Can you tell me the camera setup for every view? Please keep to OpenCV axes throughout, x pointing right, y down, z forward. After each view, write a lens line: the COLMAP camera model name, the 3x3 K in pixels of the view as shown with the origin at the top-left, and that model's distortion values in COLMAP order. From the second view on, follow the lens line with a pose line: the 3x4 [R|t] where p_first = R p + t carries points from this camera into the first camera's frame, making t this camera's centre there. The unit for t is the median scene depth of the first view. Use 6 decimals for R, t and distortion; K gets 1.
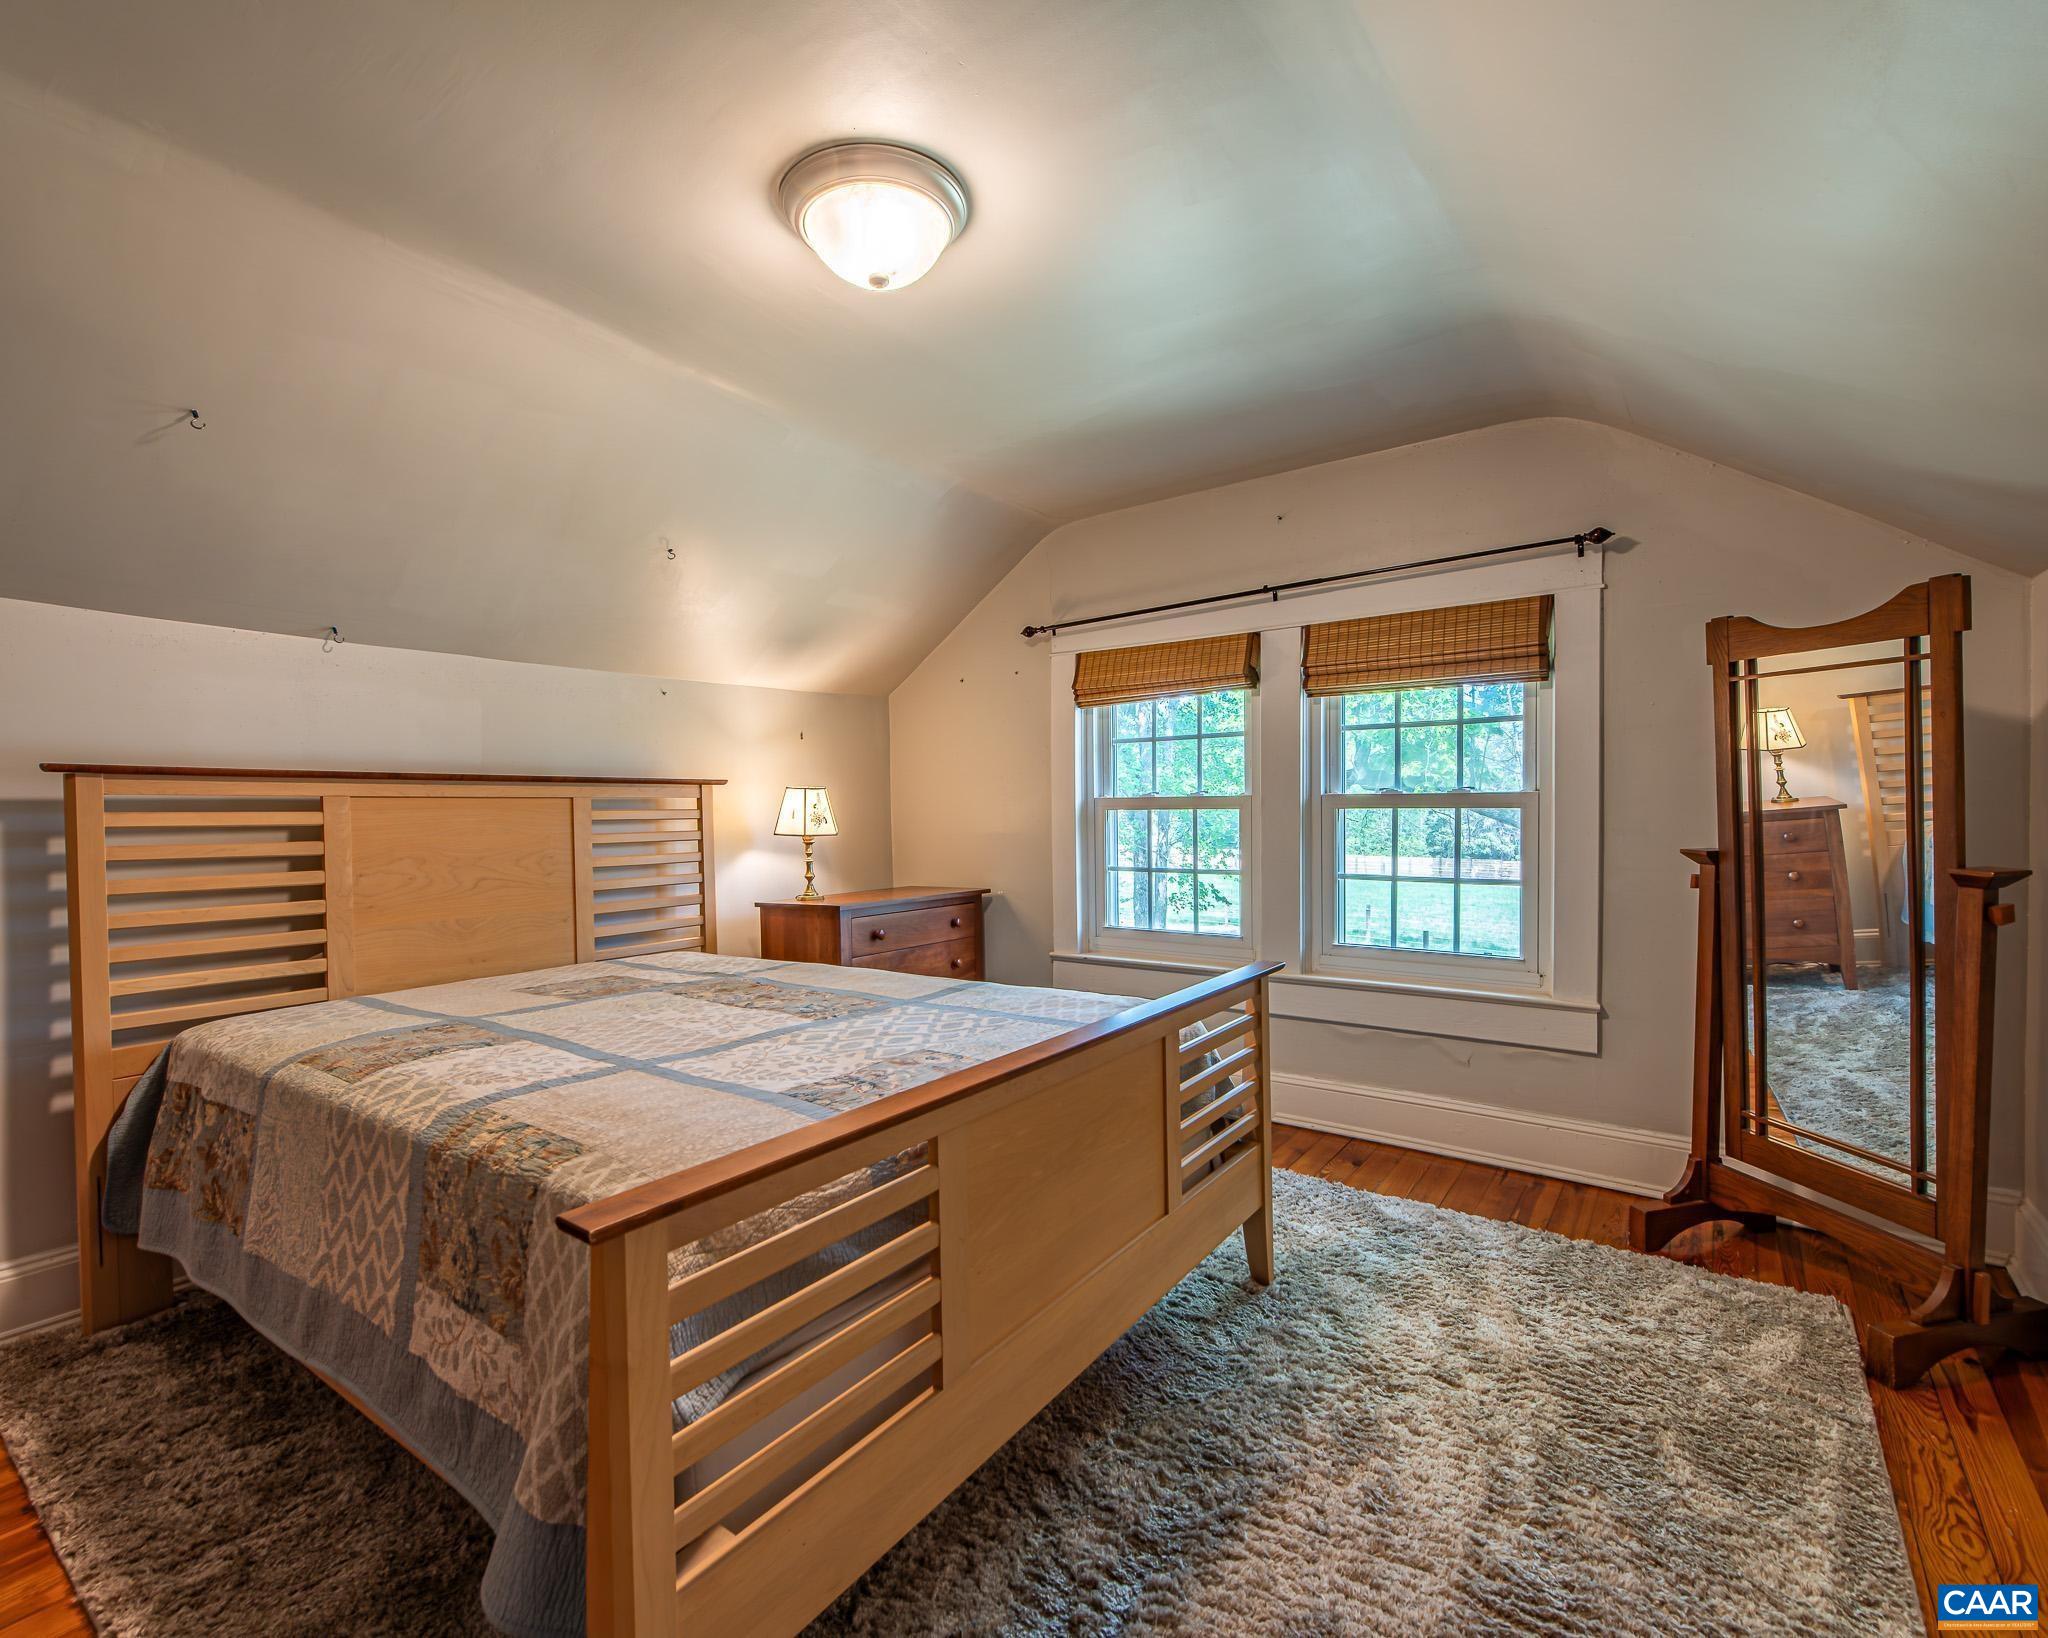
lens RADIAL K [[958.0, 0, 1015.5], [0, 958.0, 829.6], [0, 0, 1]] dist [0.021919, -0.010929]
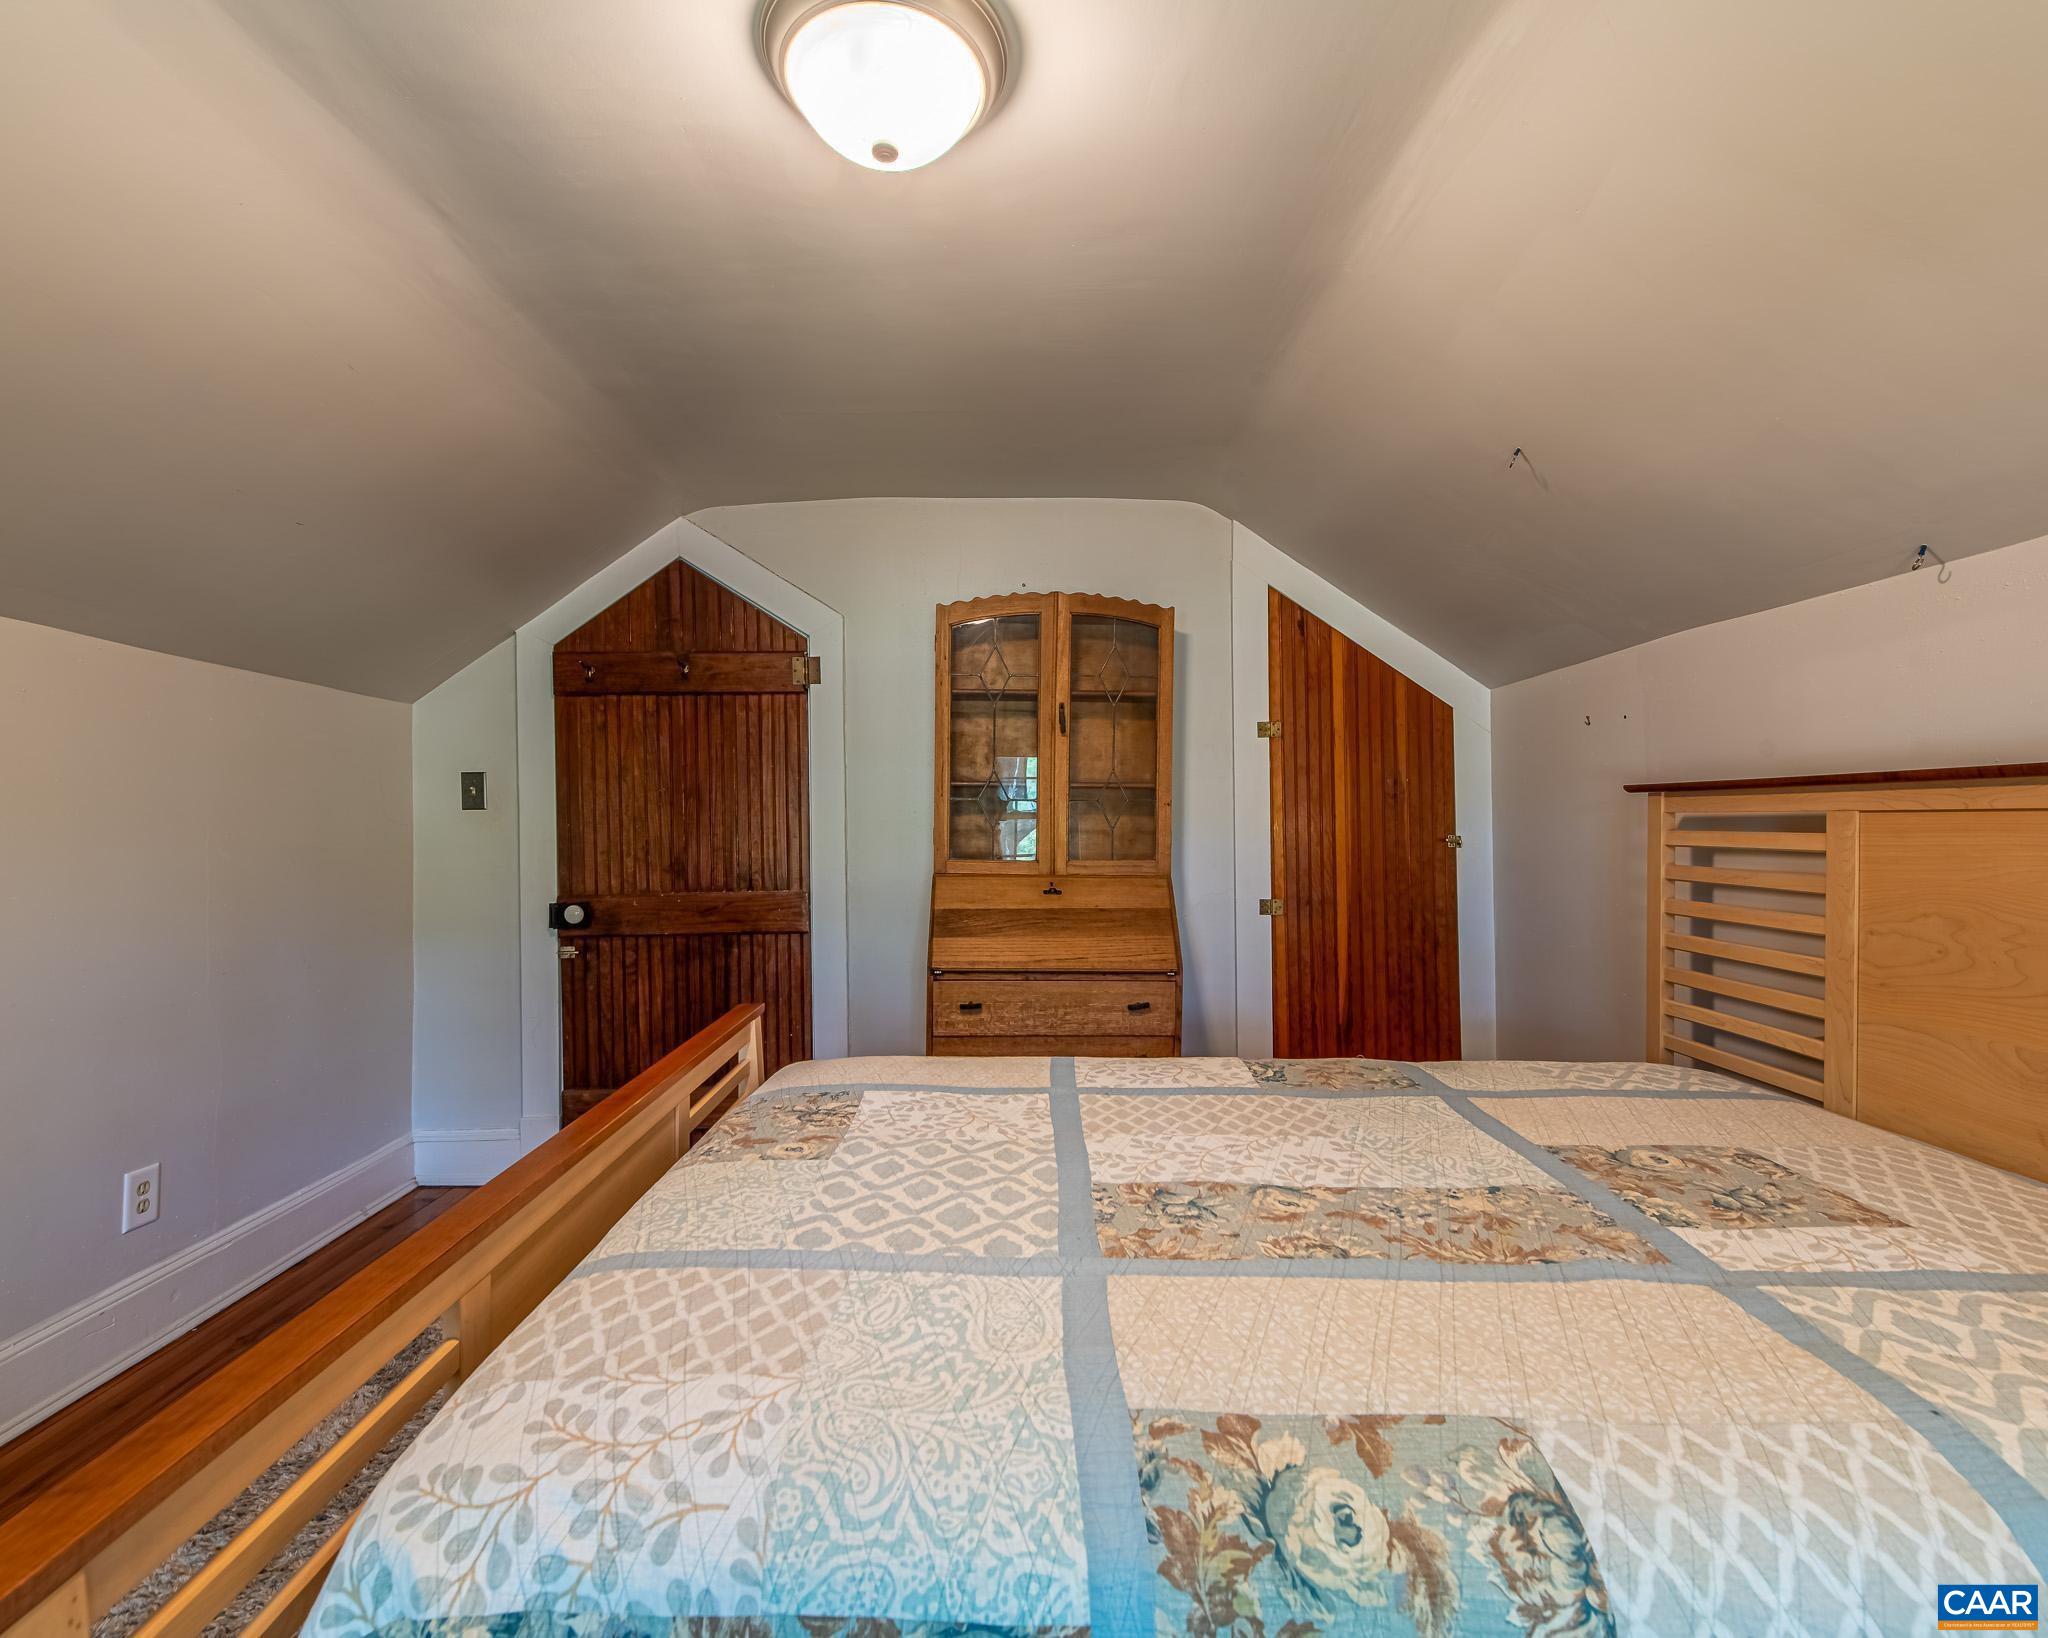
lens RADIAL K [[958.0, 0, 1015.5], [0, 958.0, 829.6], [0, 0, 1]] dist [0.021919, -0.010929]
pose [[-0.804699, 0.015432, -0.593482, 0.234648], [0.002886, 0.999752, 0.022084, -0.053005], [0.593675, 0.016058, -0.804544, 1.678413]]
